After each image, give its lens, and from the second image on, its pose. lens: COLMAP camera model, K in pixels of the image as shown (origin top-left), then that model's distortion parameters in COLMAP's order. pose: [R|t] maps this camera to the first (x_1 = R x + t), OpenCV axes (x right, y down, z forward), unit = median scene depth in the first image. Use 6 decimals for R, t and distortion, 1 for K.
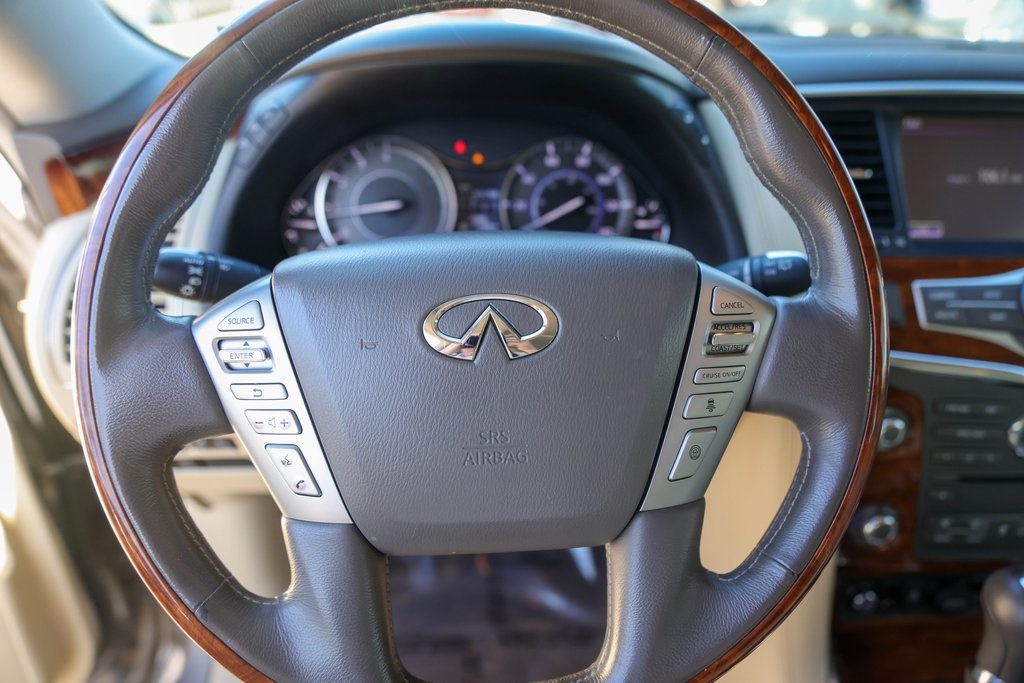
lens RADIAL K [[674.8, 0, 513.7], [0, 674.8, 344.7], [0, 0, 1]] dist [-0.028971, 0.010801]
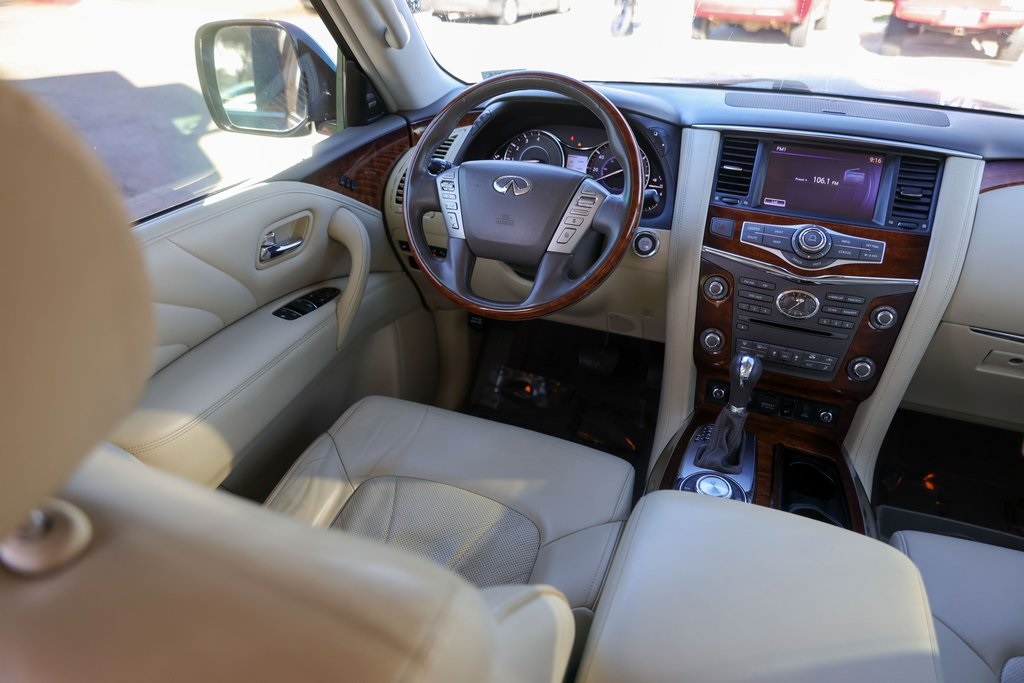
lens RADIAL K [[674.8, 0, 513.2], [0, 674.8, 341.1], [0, 0, 1]] dist [-0.028971, 0.010801]
pose [[0.905295, 0.212197, -0.367987, 0.760535], [-0.214672, 0.976069, 0.034723, 0.340710], [0.366549, 0.047561, 0.929182, -1.159267]]
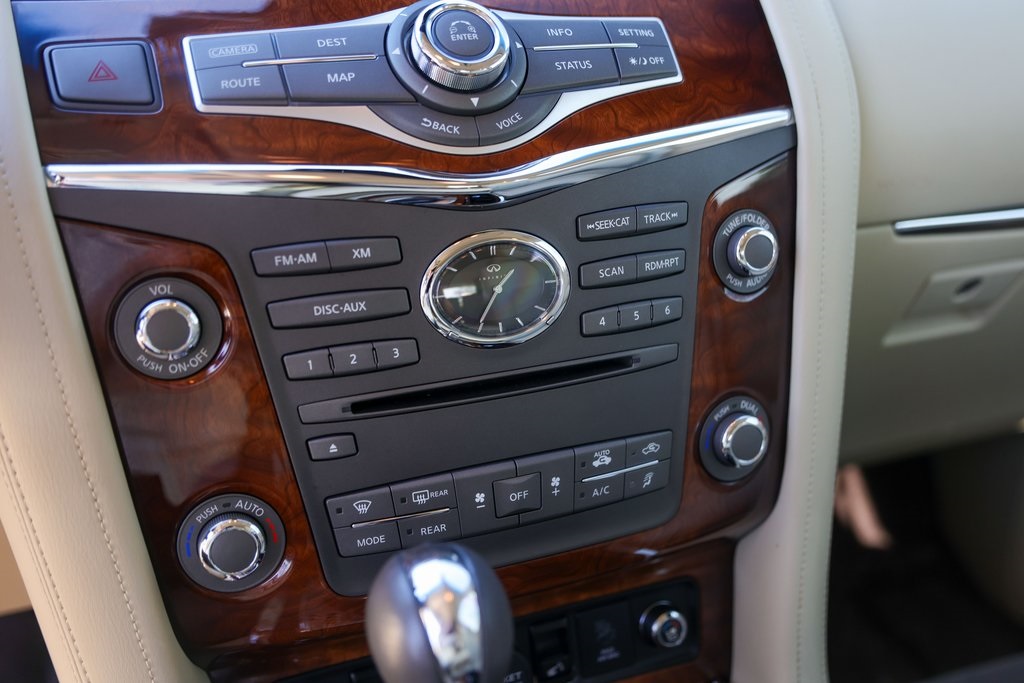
lens RADIAL K [[954.0, 0, 502.7], [0, 954.0, 340.6], [0, 0, 1]] dist [0.001858, 0.000000]
pose [[0.956536, -0.140818, 0.255361, 0.583235], [0.179036, 0.974800, -0.133086, 0.260125], [-0.230185, 0.173021, 0.957642, 0.272716]]
